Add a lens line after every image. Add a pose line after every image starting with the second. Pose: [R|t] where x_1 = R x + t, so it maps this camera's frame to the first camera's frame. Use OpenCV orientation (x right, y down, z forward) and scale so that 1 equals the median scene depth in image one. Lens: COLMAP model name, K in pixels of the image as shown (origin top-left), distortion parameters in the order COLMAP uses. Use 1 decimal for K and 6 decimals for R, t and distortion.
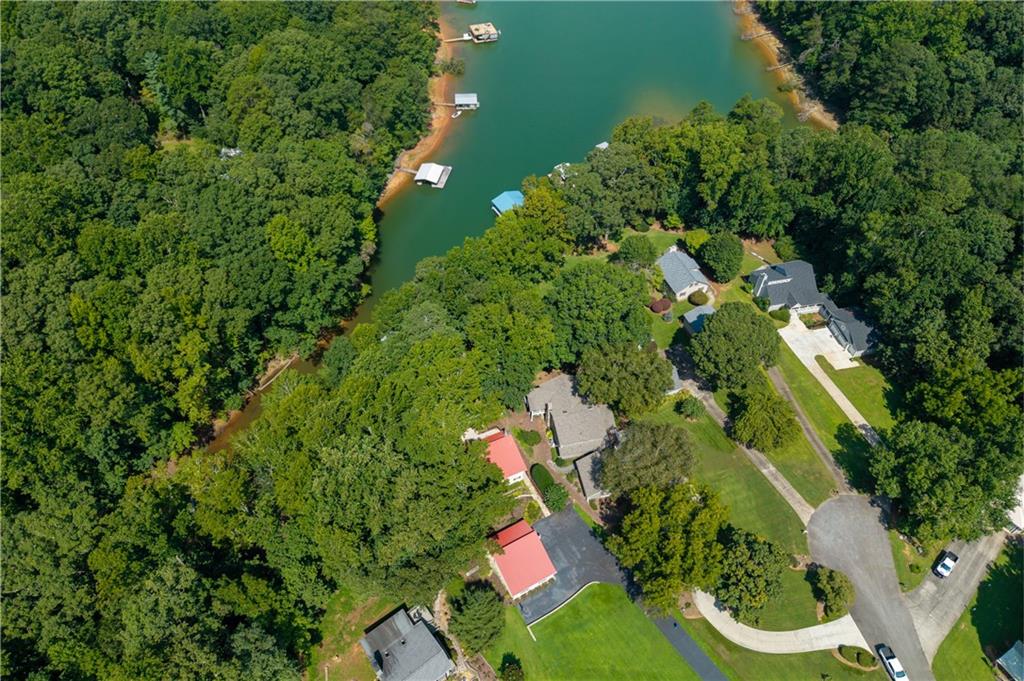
lens RADIAL K [[746.4, 0, 510.3], [0, 746.4, 339.5], [0, 0, 1]] dist [0.029285, 0.000881]
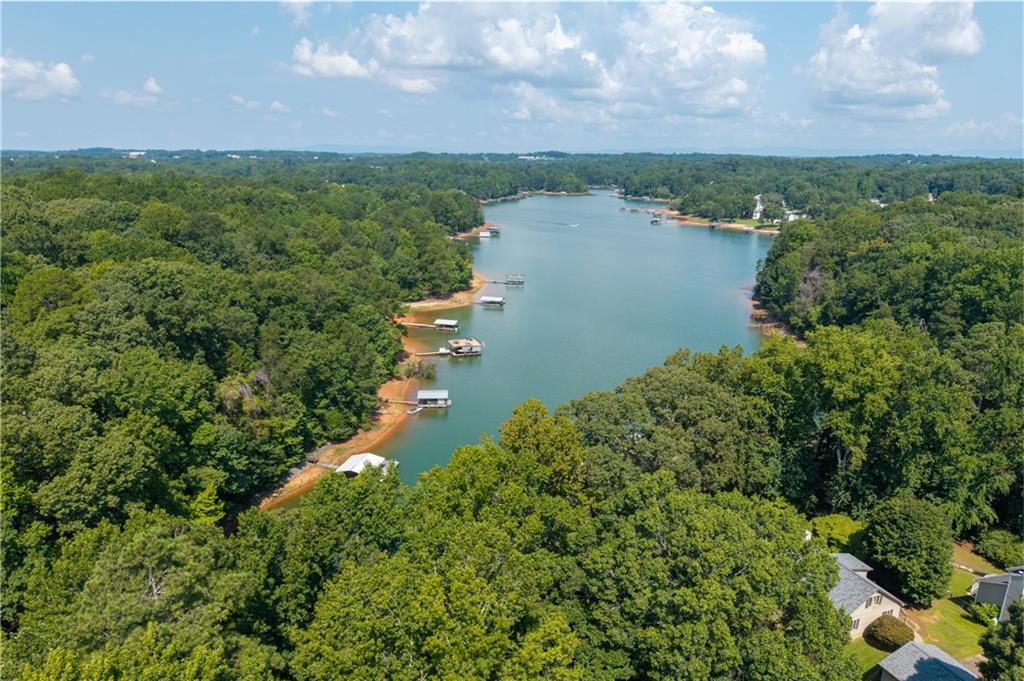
lens RADIAL K [[746.4, 0, 522.4], [0, 746.4, 343.5], [0, 0, 1]] dist [0.029285, 0.000881]
pose [[0.999812, -0.011129, 0.015898, 0.018550], [0.017955, 0.841336, -0.540214, 0.032021], [-0.007363, 0.540398, 0.841377, 0.419080]]
